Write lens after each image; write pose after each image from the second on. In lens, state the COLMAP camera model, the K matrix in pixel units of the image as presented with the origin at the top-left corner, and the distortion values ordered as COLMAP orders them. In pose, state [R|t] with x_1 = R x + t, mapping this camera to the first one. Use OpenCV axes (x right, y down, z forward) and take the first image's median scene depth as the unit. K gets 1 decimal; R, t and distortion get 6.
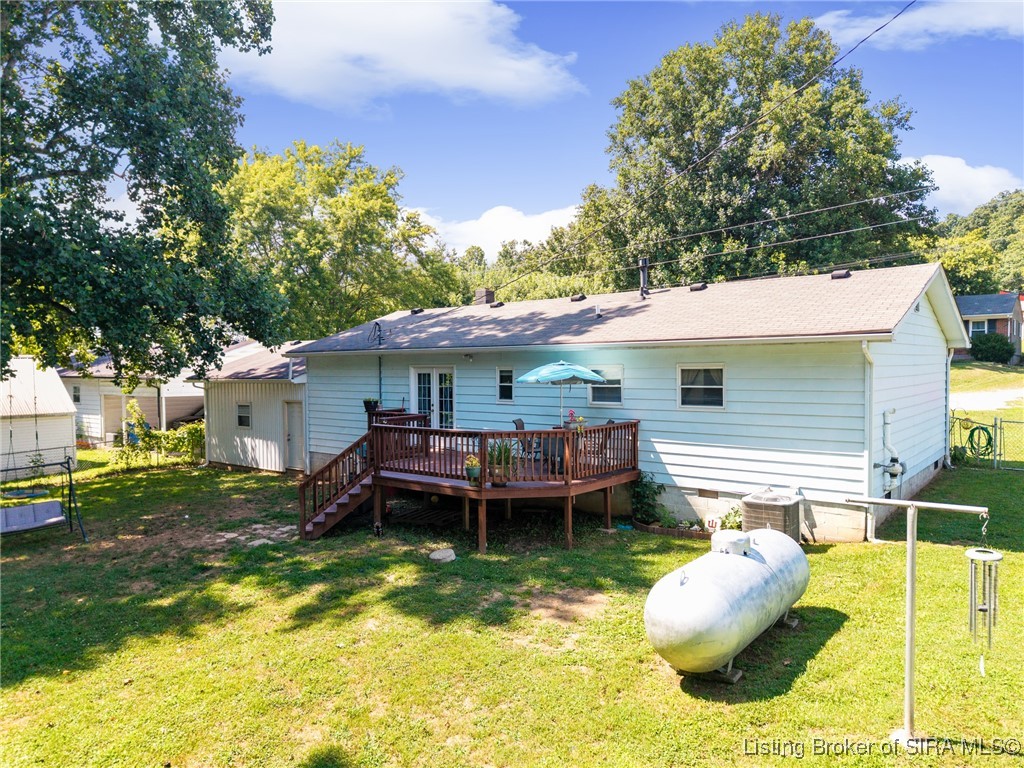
lens RADIAL K [[685.4, 0, 498.7], [0, 685.4, 381.2], [0, 0, 1]] dist [0.075234, -0.079888]
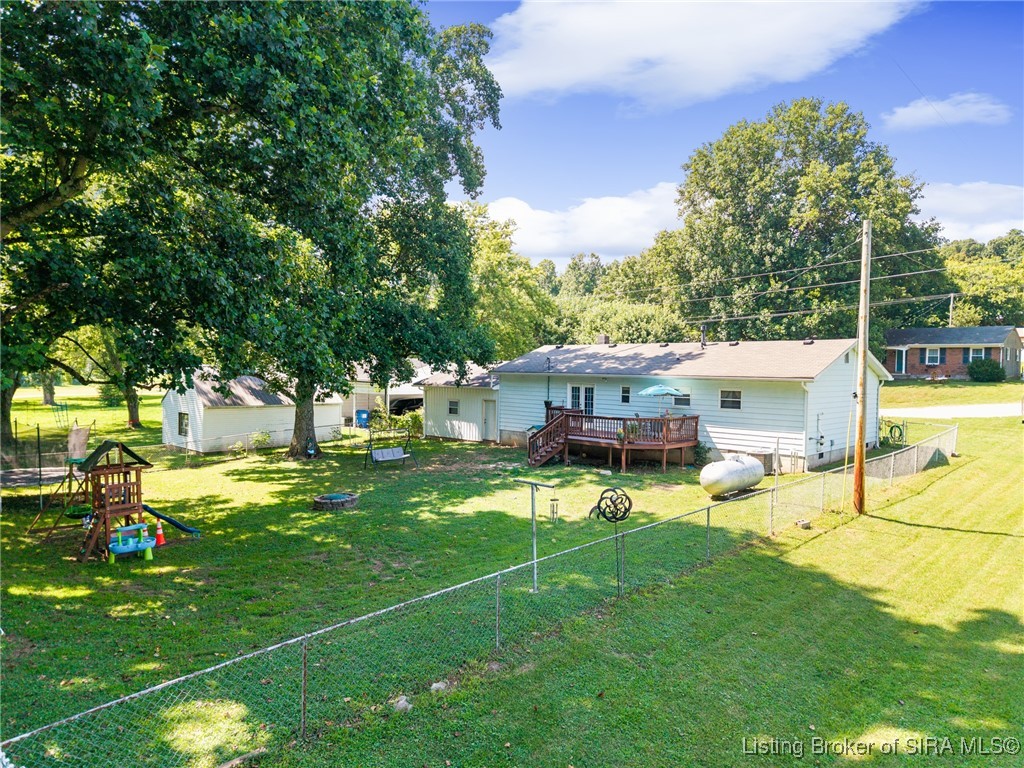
lens RADIAL K [[685.4, 0, 498.7], [0, 685.4, 381.2], [0, 0, 1]] dist [0.075234, -0.079888]
pose [[0.996553, 0.023970, -0.079415, -0.120197], [-0.023920, 0.999713, 0.001578, -0.017406], [0.079430, 0.000327, 0.996840, -0.575548]]
